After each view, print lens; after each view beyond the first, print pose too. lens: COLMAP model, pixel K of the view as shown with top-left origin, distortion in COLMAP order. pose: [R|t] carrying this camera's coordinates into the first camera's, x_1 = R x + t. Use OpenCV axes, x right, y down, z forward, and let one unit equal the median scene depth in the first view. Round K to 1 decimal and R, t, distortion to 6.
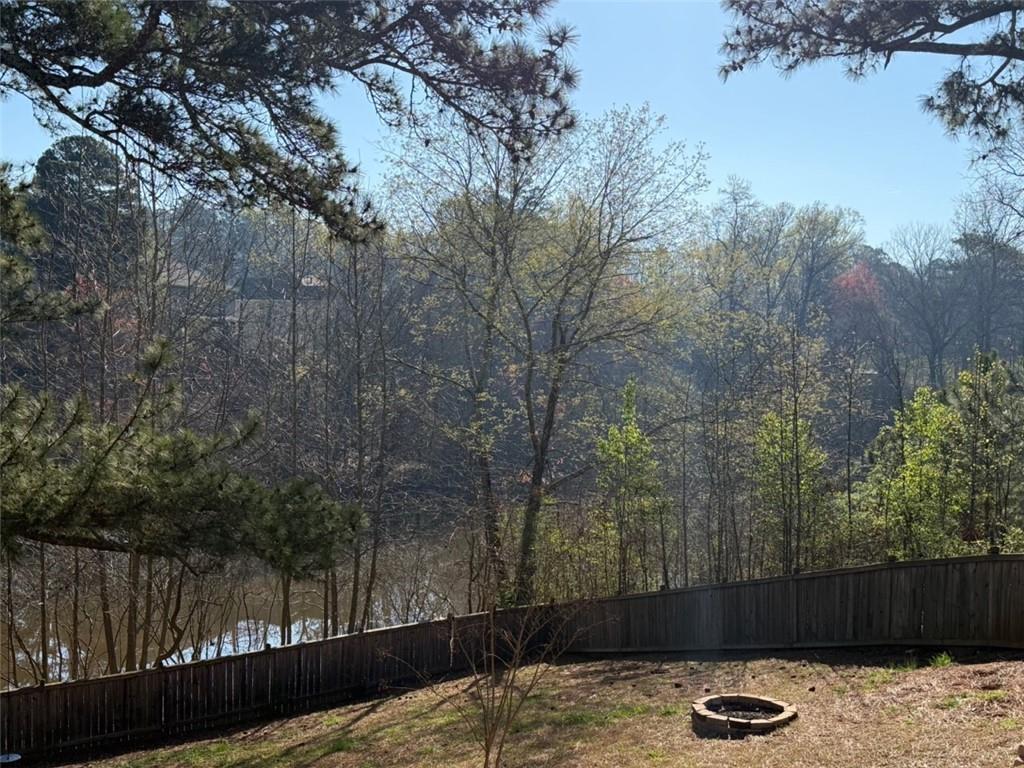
lens RADIAL K [[993.2, 0, 512.0], [0, 993.2, 384.0], [0, 0, 1]] dist [0.004505, -0.010017]
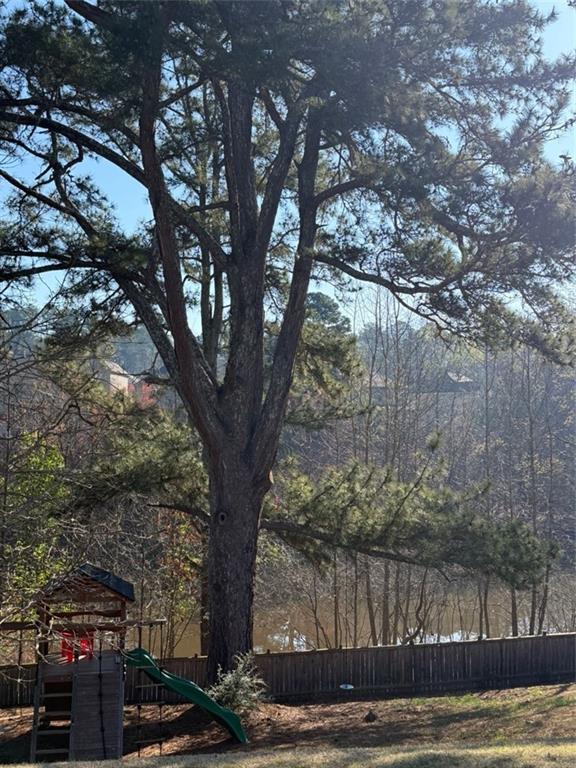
lens RADIAL K [[744.9, 0, 288.0], [0, 744.9, 384.0], [0, 0, 1]] dist [0.004505, -0.010017]
pose [[0.918059, -0.035846, -0.394819, -0.089096], [-0.001359, 0.995614, -0.093551, -0.006394], [0.396441, 0.086422, 0.913983, -0.215540]]
